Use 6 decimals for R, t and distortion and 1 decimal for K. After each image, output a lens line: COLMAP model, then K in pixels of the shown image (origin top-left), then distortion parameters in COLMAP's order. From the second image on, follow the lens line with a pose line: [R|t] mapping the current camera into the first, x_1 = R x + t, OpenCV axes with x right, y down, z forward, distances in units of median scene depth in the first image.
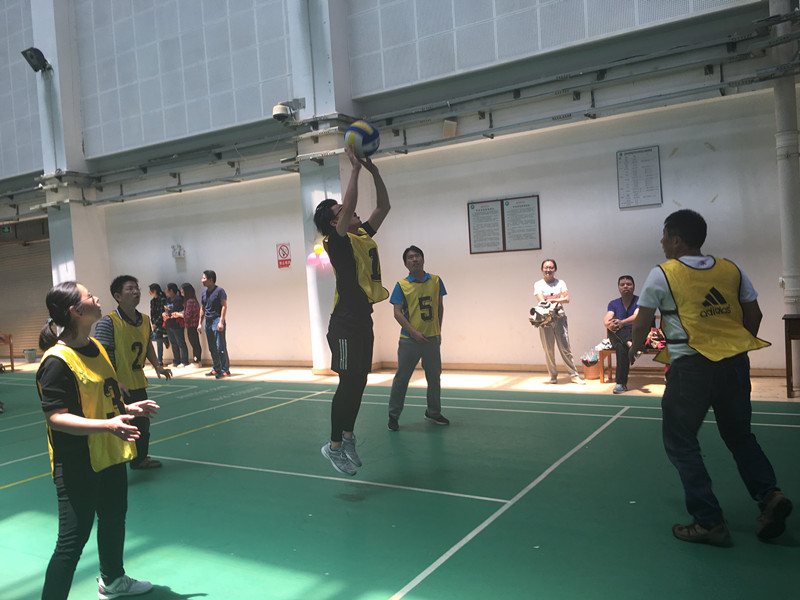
lens RADIAL K [[679.4, 0, 400.0], [0, 679.4, 300.0], [0, 0, 1]] dist [0.100379, -0.177753]
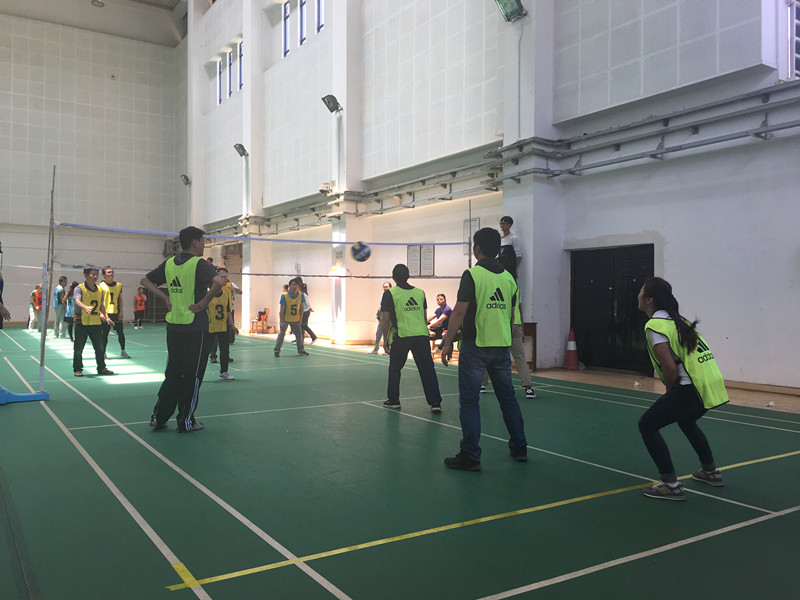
lens RADIAL K [[679.4, 0, 400.0], [0, 679.4, 300.0], [0, 0, 1]] dist [0.100379, -0.177753]
pose [[0.897608, 0.058210, -0.436933, 0.638751], [-0.056297, 0.998263, 0.017339, -0.029212], [0.437184, 0.009035, 0.899327, -0.386242]]
